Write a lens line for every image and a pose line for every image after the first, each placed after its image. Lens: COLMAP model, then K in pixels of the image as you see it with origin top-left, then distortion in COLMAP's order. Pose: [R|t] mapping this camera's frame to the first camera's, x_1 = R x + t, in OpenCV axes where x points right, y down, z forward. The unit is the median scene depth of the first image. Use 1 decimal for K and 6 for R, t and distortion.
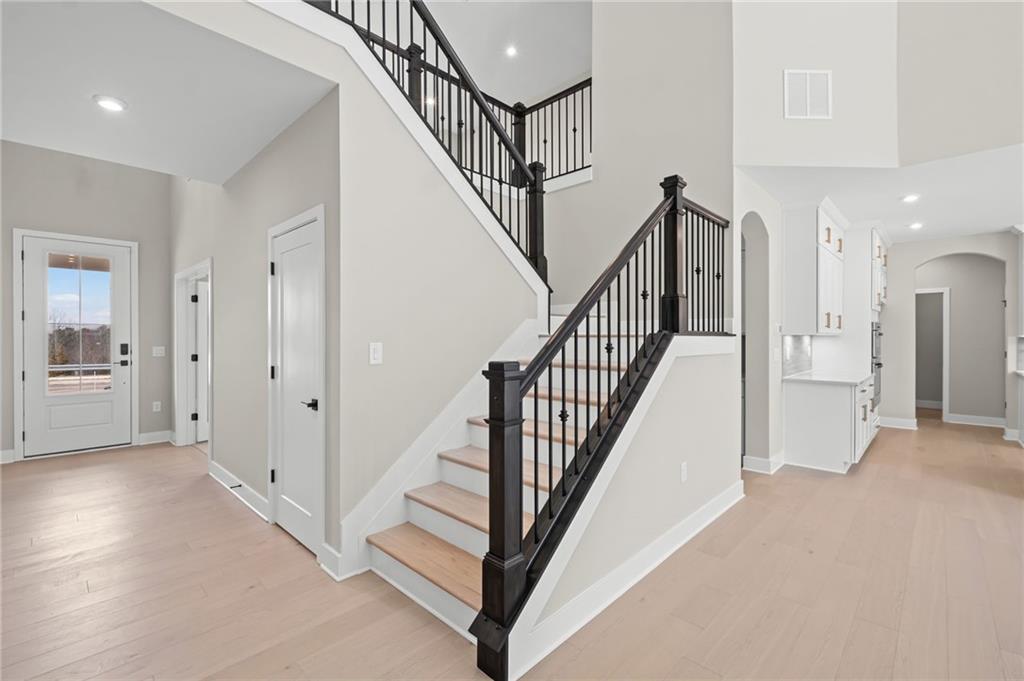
lens RADIAL K [[453.3, 0, 512.0], [0, 453.3, 340.5], [0, 0, 1]] dist [-0.003567, -0.000448]
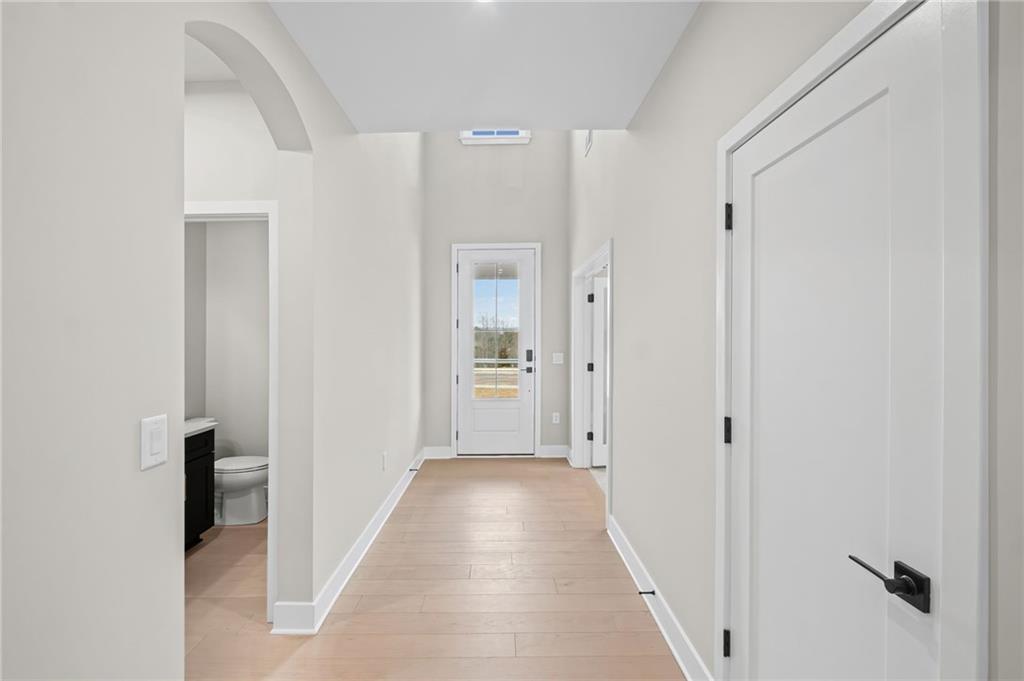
lens RADIAL K [[453.3, 0, 512.0], [0, 453.3, 340.5], [0, 0, 1]] dist [-0.003567, -0.000448]
pose [[0.712057, 0.005320, -0.702101, -0.206083], [-0.004137, 0.999986, 0.003382, -0.015980], [0.702109, 0.000496, 0.712069, 0.285922]]
